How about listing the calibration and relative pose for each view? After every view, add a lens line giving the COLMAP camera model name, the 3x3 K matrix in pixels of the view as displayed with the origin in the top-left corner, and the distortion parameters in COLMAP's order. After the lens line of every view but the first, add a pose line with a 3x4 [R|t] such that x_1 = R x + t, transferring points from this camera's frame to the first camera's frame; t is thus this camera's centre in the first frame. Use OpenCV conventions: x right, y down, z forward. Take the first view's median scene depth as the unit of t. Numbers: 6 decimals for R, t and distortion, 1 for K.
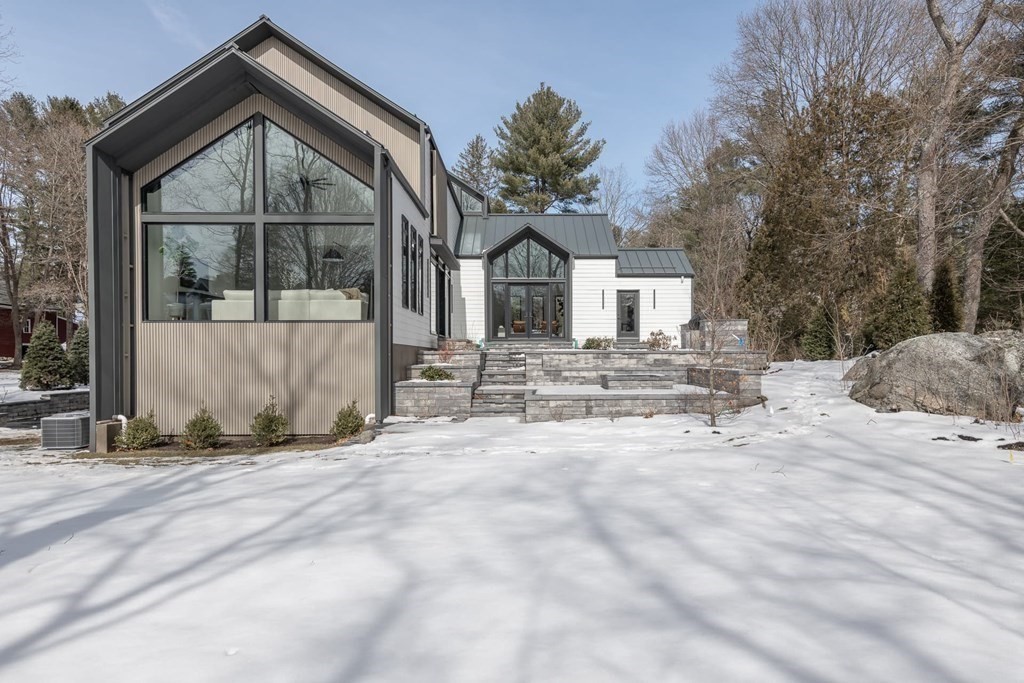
lens RADIAL K [[653.1, 0, 513.9], [0, 653.1, 362.5], [0, 0, 1]] dist [0.026258, -0.000939]
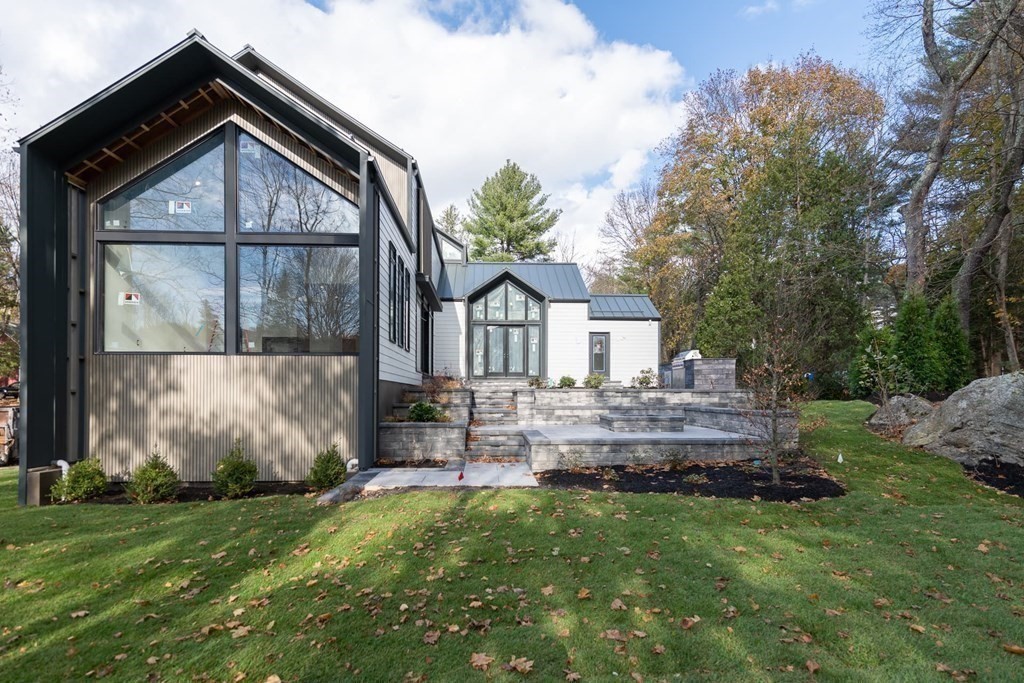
lens RADIAL K [[529.3, 0, 491.5], [0, 529.3, 393.7], [0, 0, 1]] dist [0.001281, 0.000447]
pose [[0.999593, 0.004875, 0.028094, -0.027235], [-0.004655, 0.999958, -0.007891, -0.002460], [-0.028131, 0.007757, 0.999574, 0.145644]]
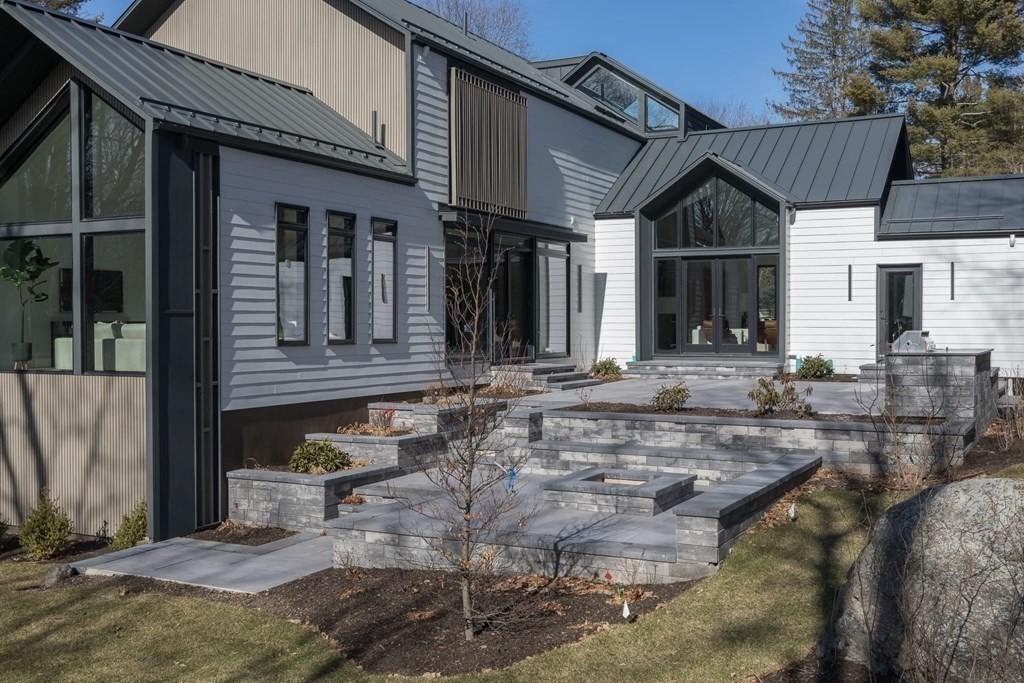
lens RADIAL K [[1041.9, 0, 512.0], [0, 1041.9, 341.5], [0, 0, 1]] dist [-0.001097, -0.003235]
pose [[0.889646, 0.006871, -0.456599, 0.291025], [-0.002425, 0.999944, 0.010321, -0.058906], [0.456645, -0.008075, 0.889613, 0.117890]]
